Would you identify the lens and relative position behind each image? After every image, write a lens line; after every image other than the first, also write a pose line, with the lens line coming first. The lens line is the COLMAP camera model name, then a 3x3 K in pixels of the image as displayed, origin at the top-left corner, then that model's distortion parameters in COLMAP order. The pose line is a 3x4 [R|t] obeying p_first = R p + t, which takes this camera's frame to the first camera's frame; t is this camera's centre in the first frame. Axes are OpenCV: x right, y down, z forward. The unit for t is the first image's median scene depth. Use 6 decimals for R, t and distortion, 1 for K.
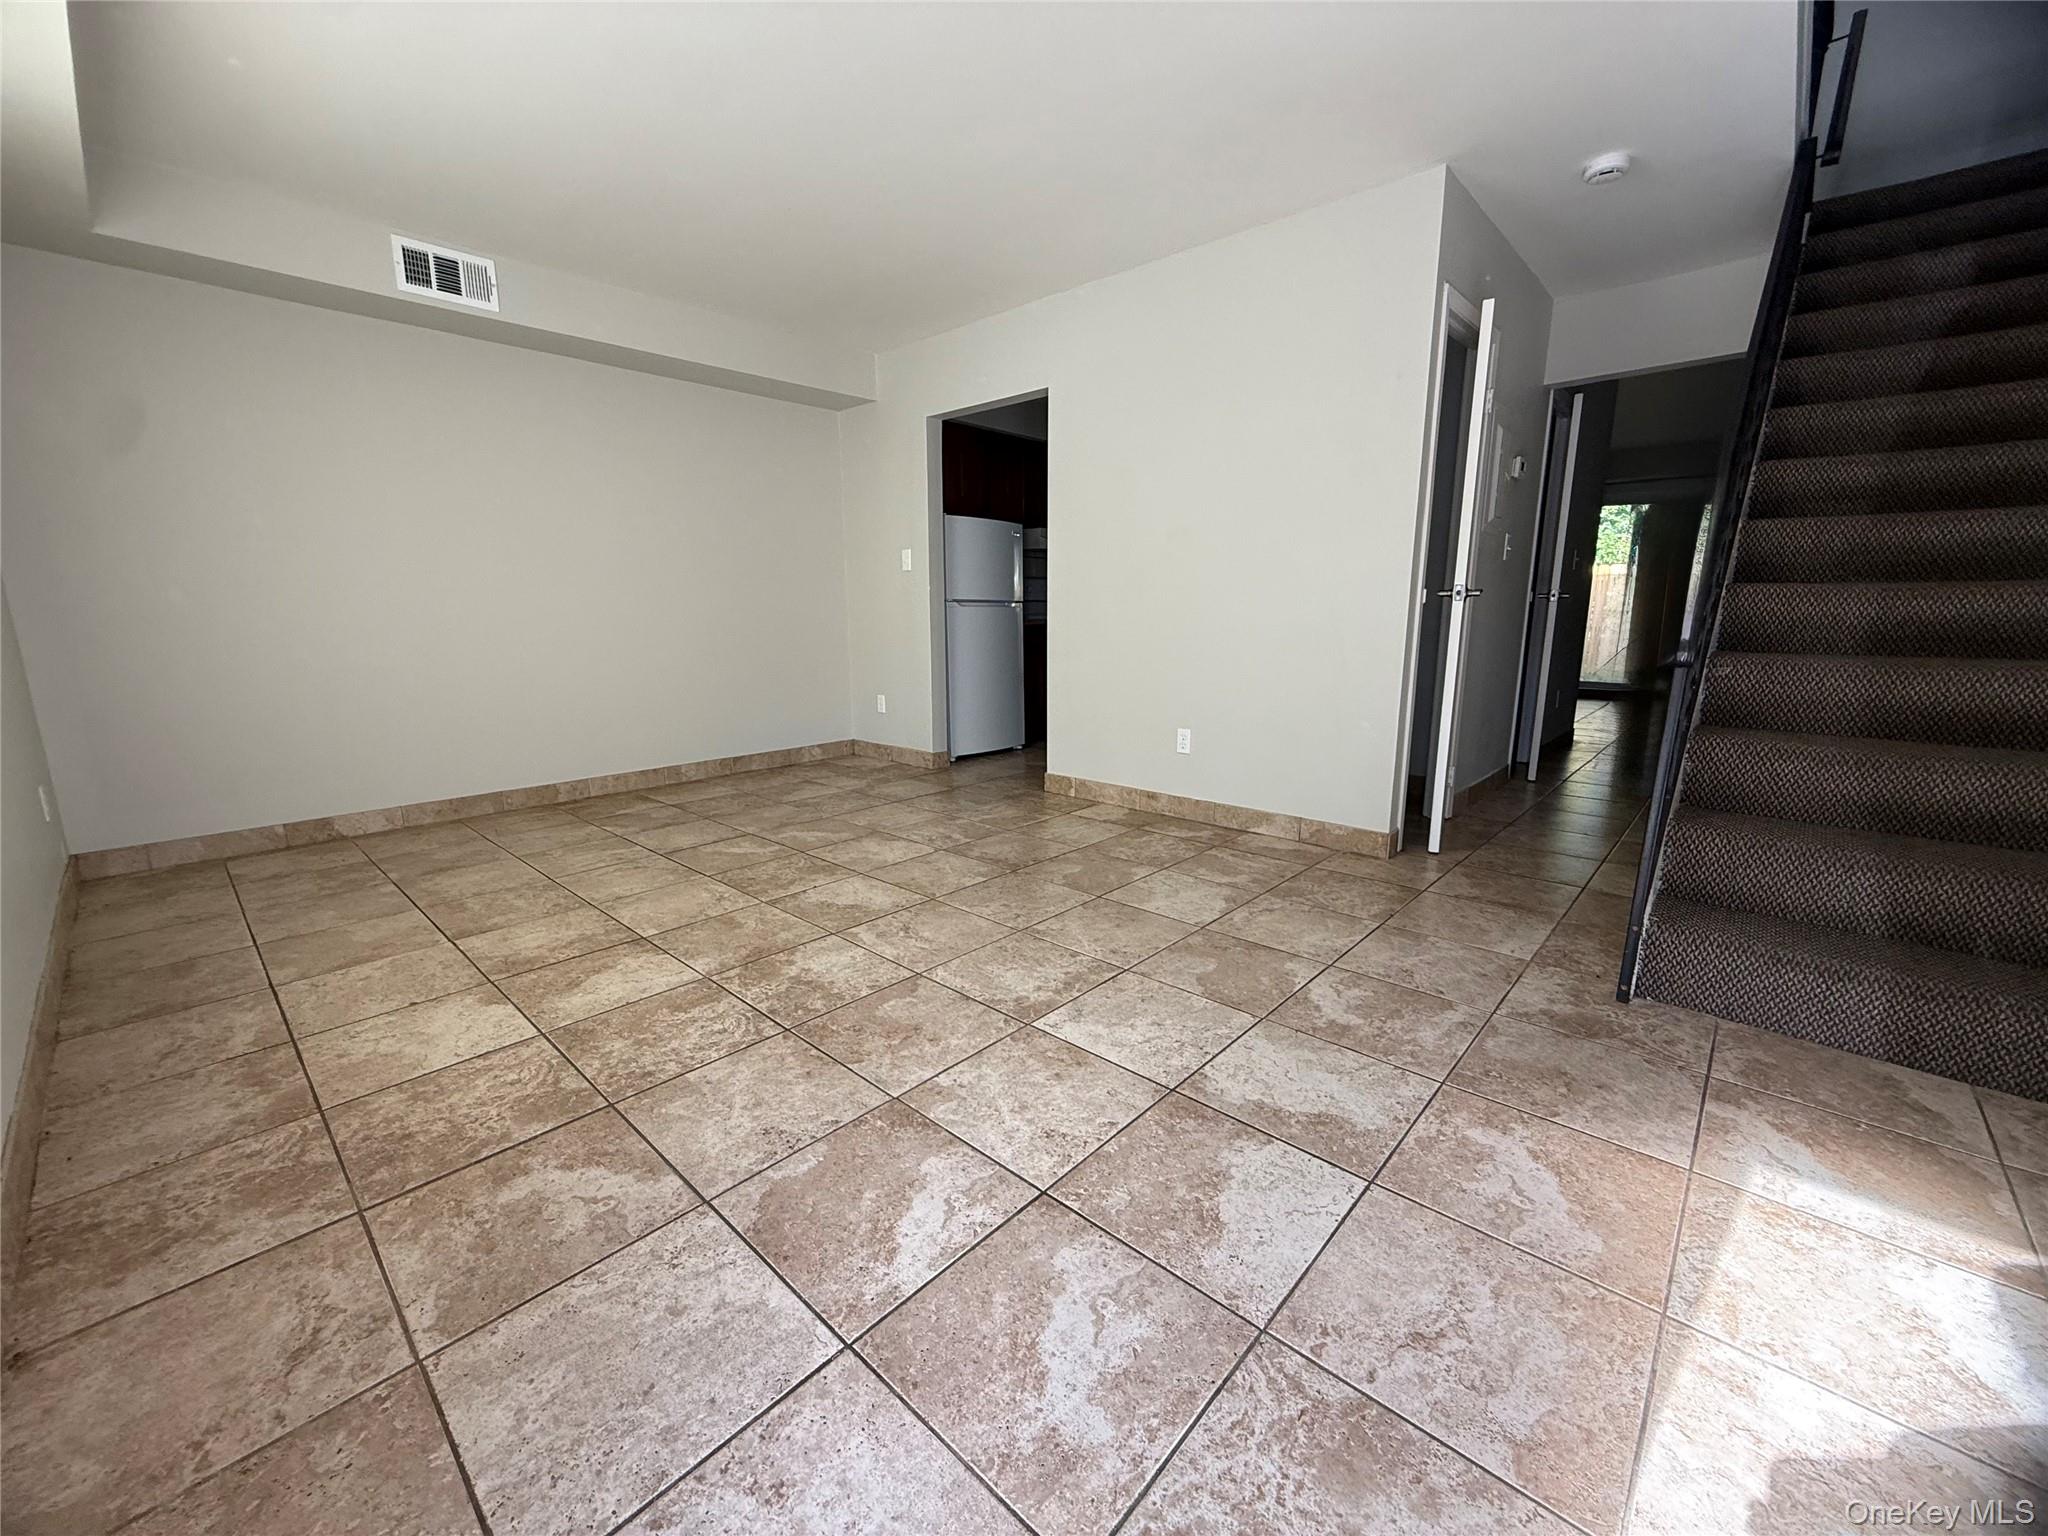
lens RADIAL K [[825.6, 0, 1023.6], [0, 825.6, 770.0], [0, 0, 1]] dist [-0.001097, -0.000023]
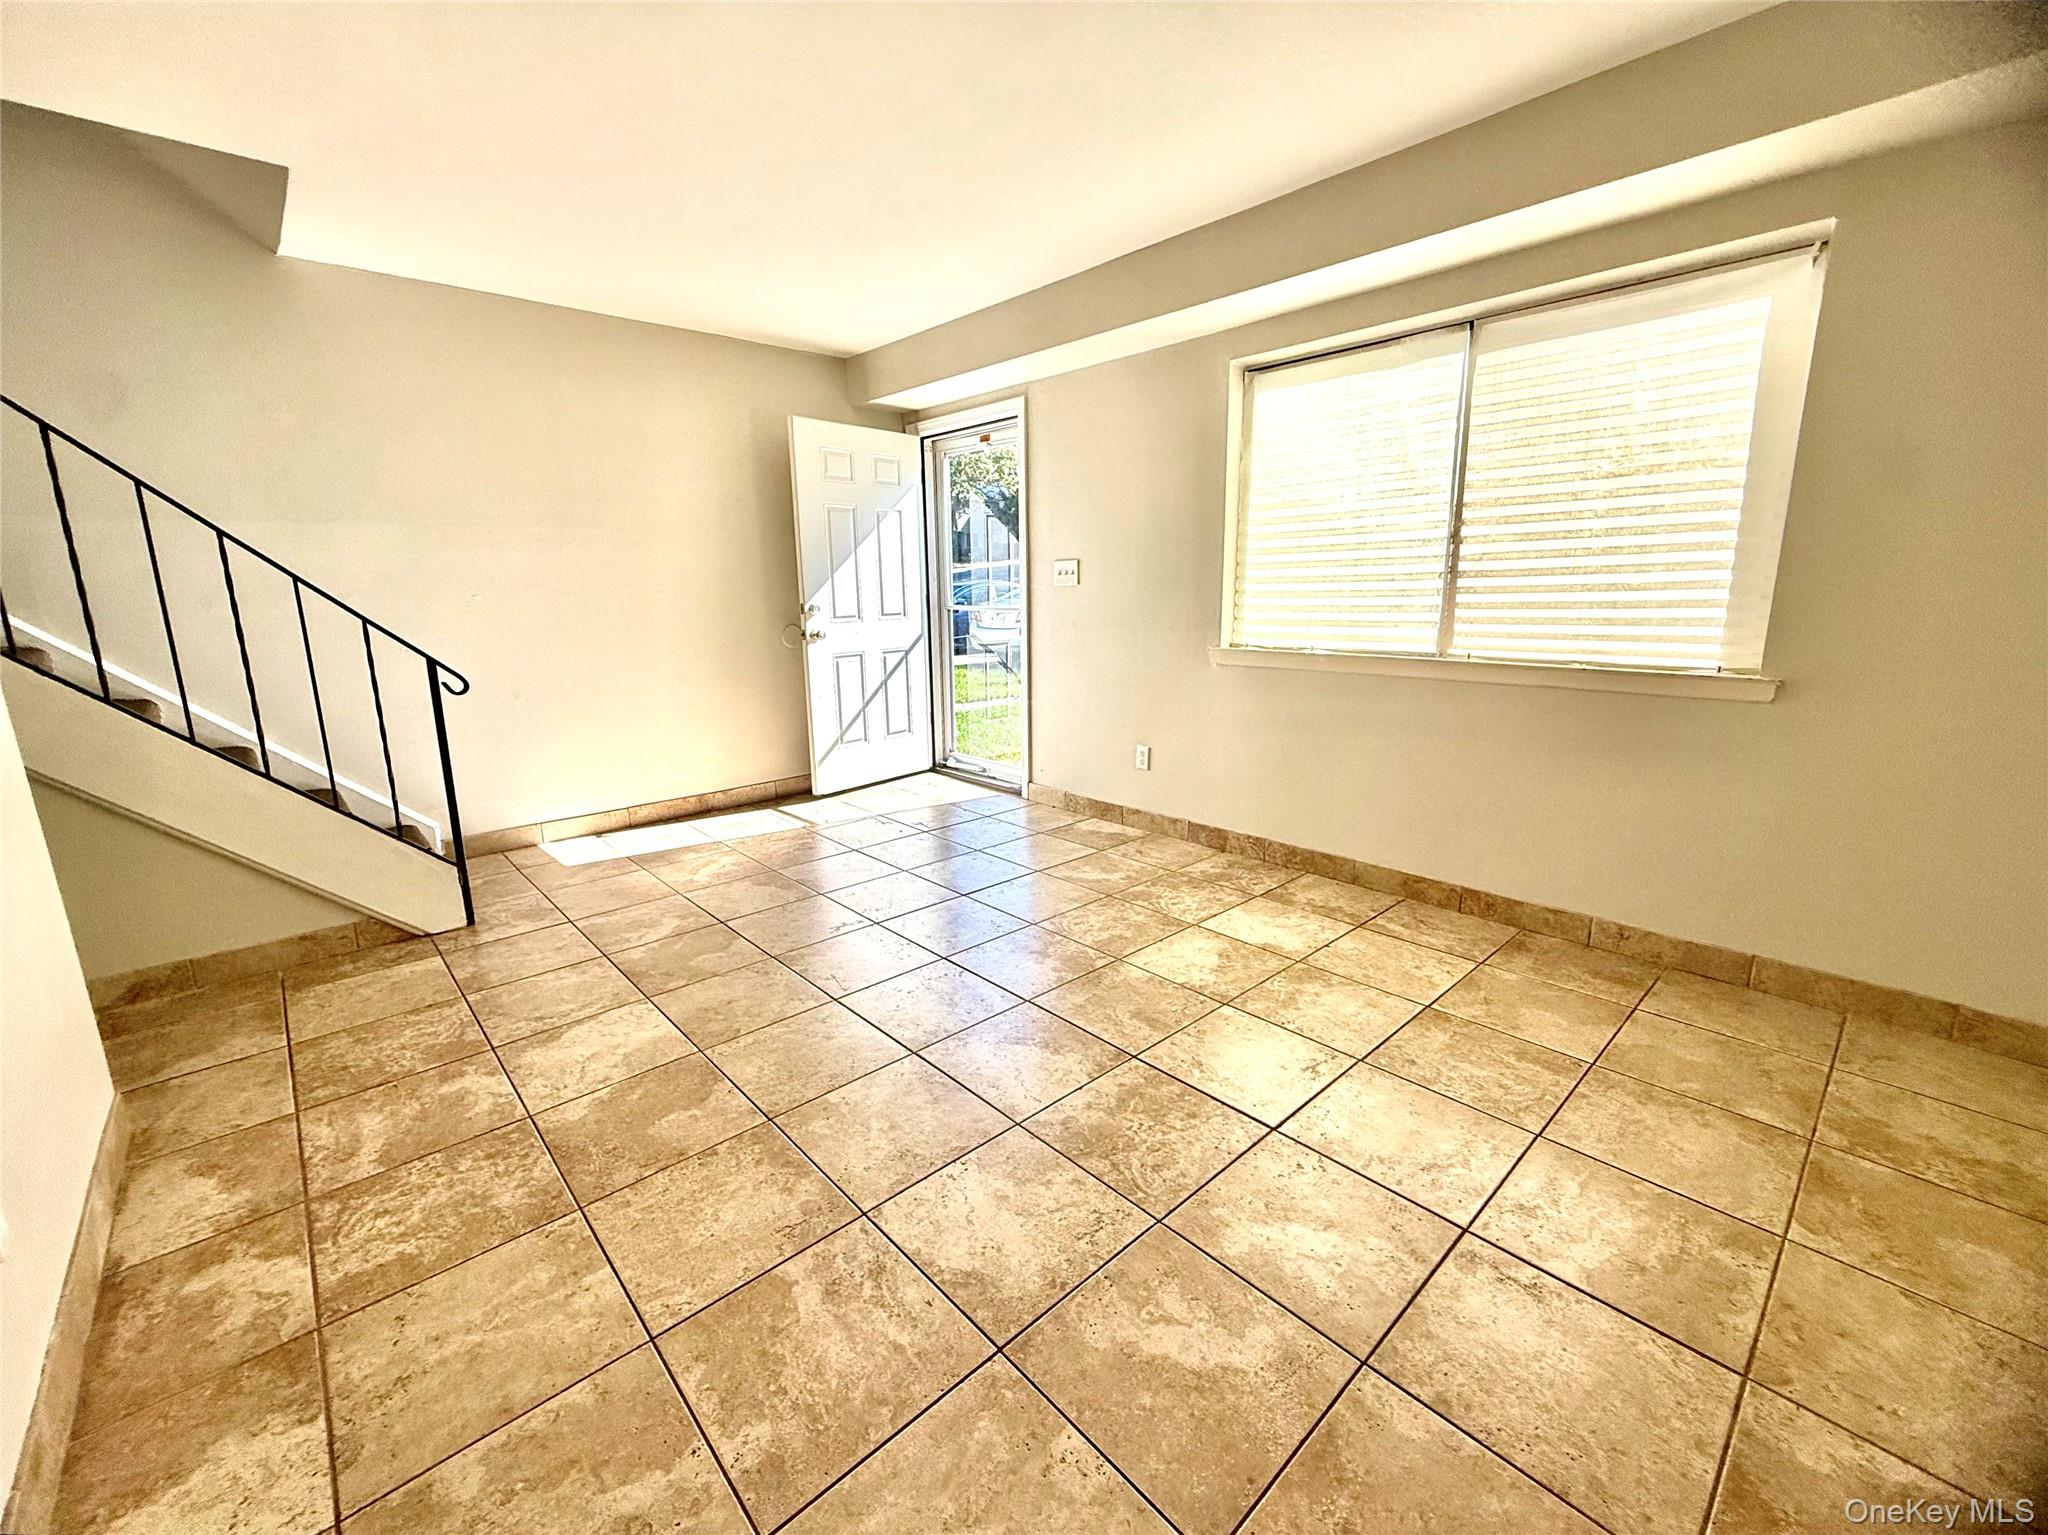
lens RADIAL K [[825.6, 0, 1022.1], [0, 825.6, 763.5], [0, 0, 1]] dist [-0.001097, -0.000023]
pose [[-0.996327, 0.000599, 0.085624, -0.284105], [0.034938, 0.915792, 0.400131, -0.406050], [-0.078174, 0.401653, -0.912449, 1.636602]]
